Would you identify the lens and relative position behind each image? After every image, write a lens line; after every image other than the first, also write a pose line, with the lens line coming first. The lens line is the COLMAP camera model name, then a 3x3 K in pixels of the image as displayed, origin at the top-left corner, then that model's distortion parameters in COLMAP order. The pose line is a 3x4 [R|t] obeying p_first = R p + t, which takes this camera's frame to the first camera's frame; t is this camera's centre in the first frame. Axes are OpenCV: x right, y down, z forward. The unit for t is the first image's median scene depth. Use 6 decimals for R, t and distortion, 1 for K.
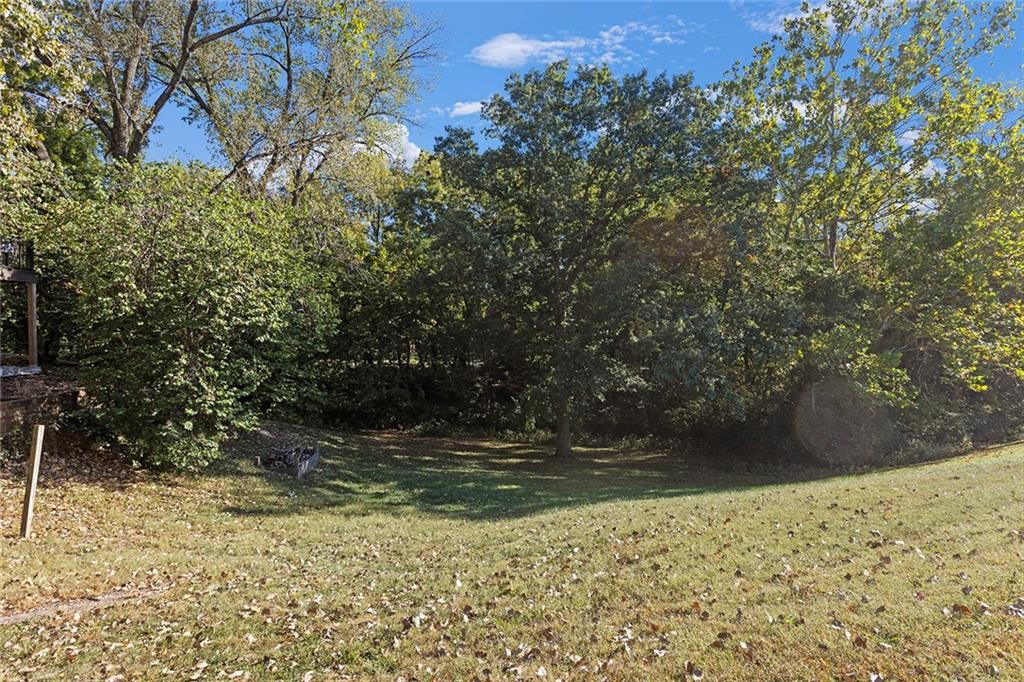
lens RADIAL K [[631.3, 0, 532.6], [0, 631.3, 349.4], [0, 0, 1]] dist [-0.002593, 0.002365]
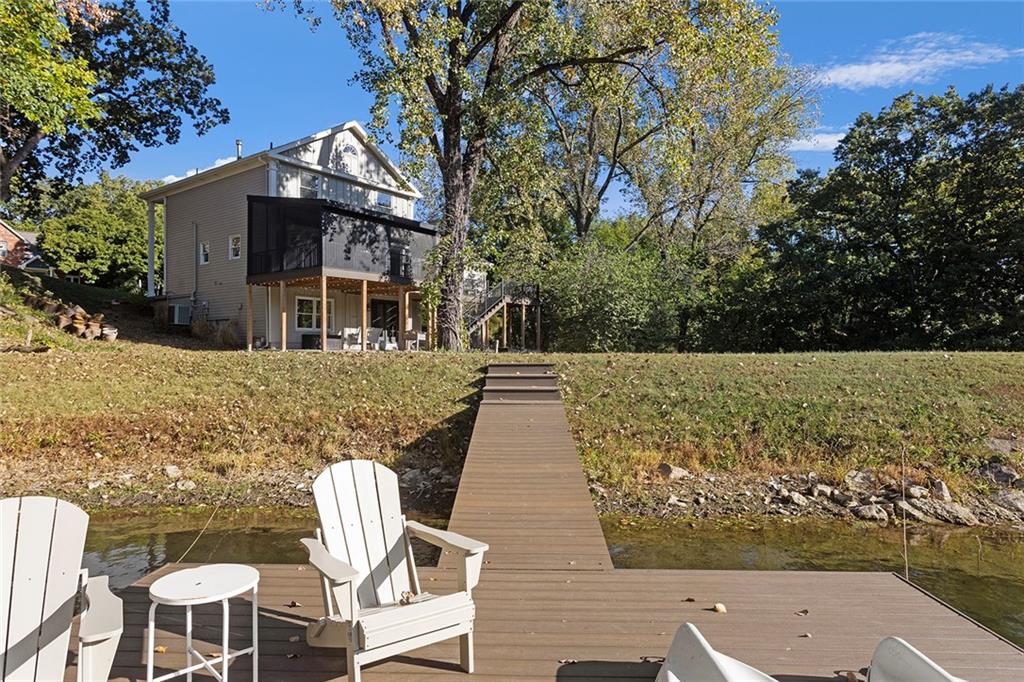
lens RADIAL K [[631.3, 0, 532.6], [0, 631.3, 349.4], [0, 0, 1]] dist [-0.002593, 0.002365]
pose [[0.785658, -0.007328, -0.618617, 0.257252], [-0.013897, 0.999468, -0.029490, 0.055718], [0.618505, 0.031766, 0.785139, -0.349675]]
